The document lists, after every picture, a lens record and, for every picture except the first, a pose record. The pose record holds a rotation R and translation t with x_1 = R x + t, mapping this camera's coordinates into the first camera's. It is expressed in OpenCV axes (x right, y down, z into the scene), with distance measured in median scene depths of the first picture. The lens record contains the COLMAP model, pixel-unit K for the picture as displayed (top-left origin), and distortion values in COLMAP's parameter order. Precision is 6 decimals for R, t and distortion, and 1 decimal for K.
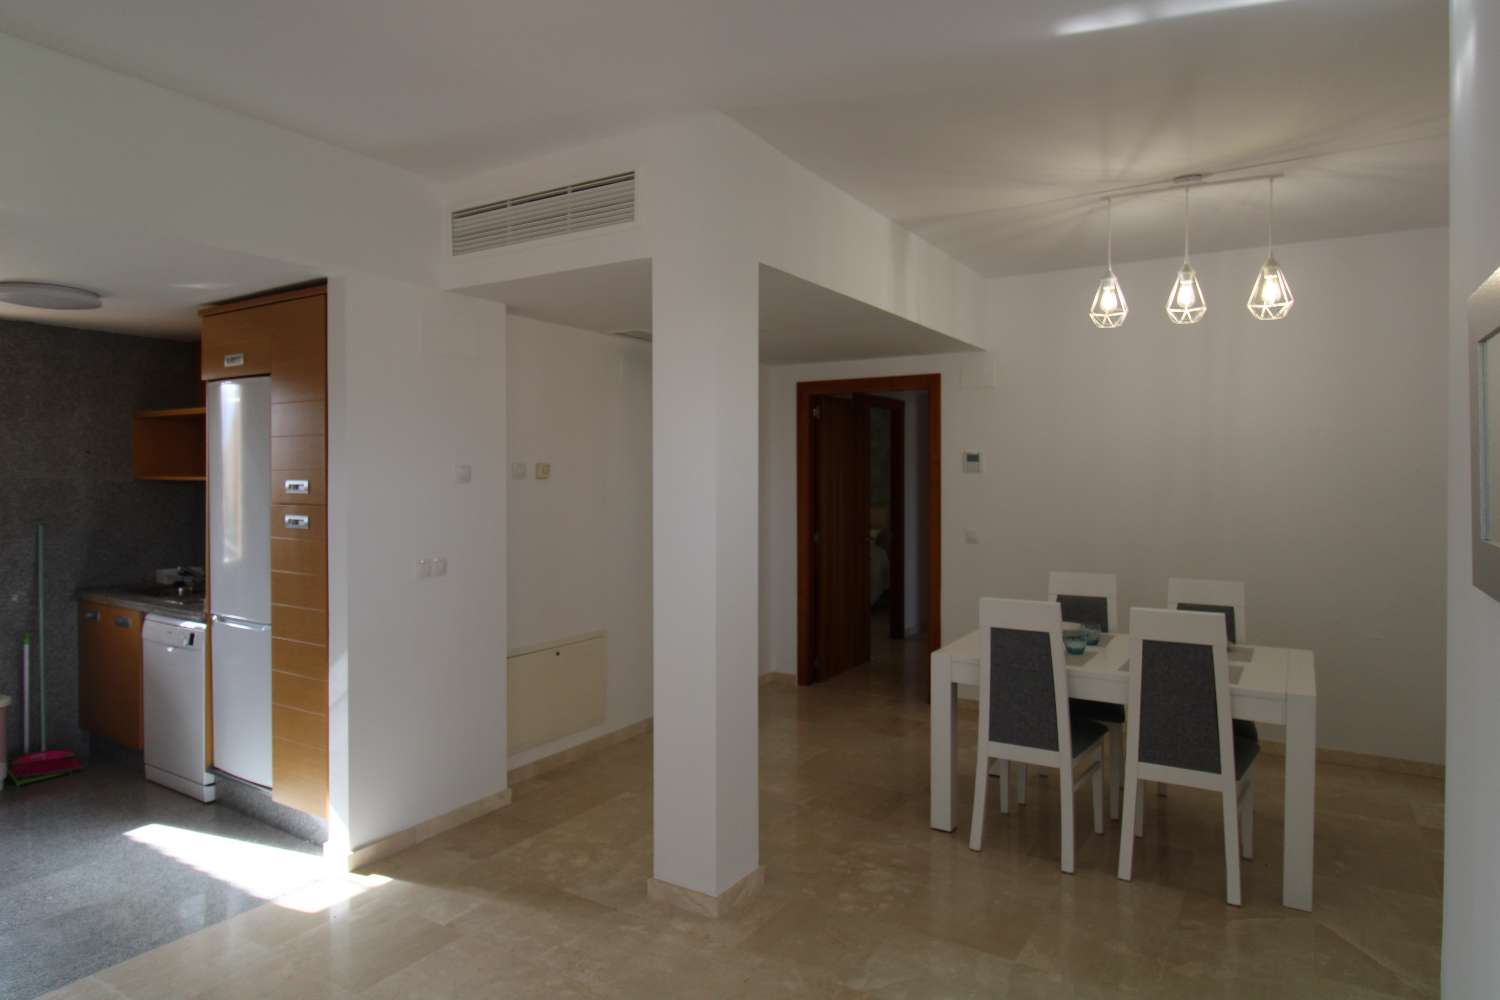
lens RADIAL K [[890.0, 0, 748.4], [0, 890.0, 484.8], [0, 0, 1]] dist [0.001569, -0.000354]
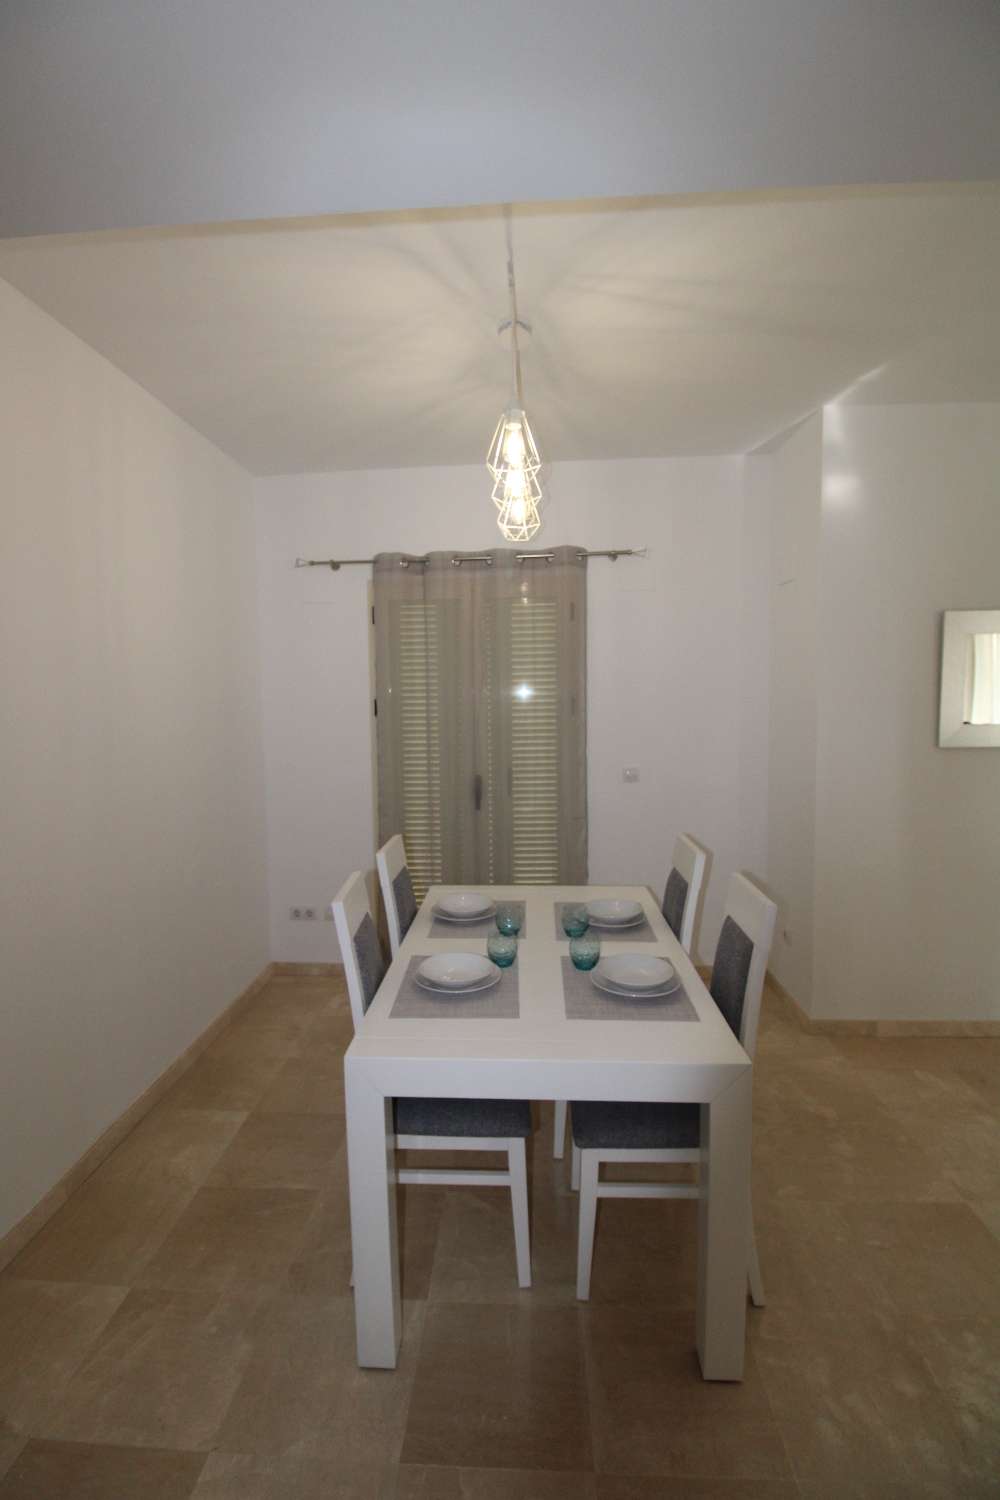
lens RADIAL K [[701.4, 0, 498.6], [0, 701.4, 743.9], [0, 0, 1]] dist [0.000150, -0.014813]
pose [[-0.492685, -0.053402, 0.868567, -0.054879], [0.028916, 0.996559, 0.077674, -0.025150], [-0.869727, 0.063384, -0.489446, 1.263513]]
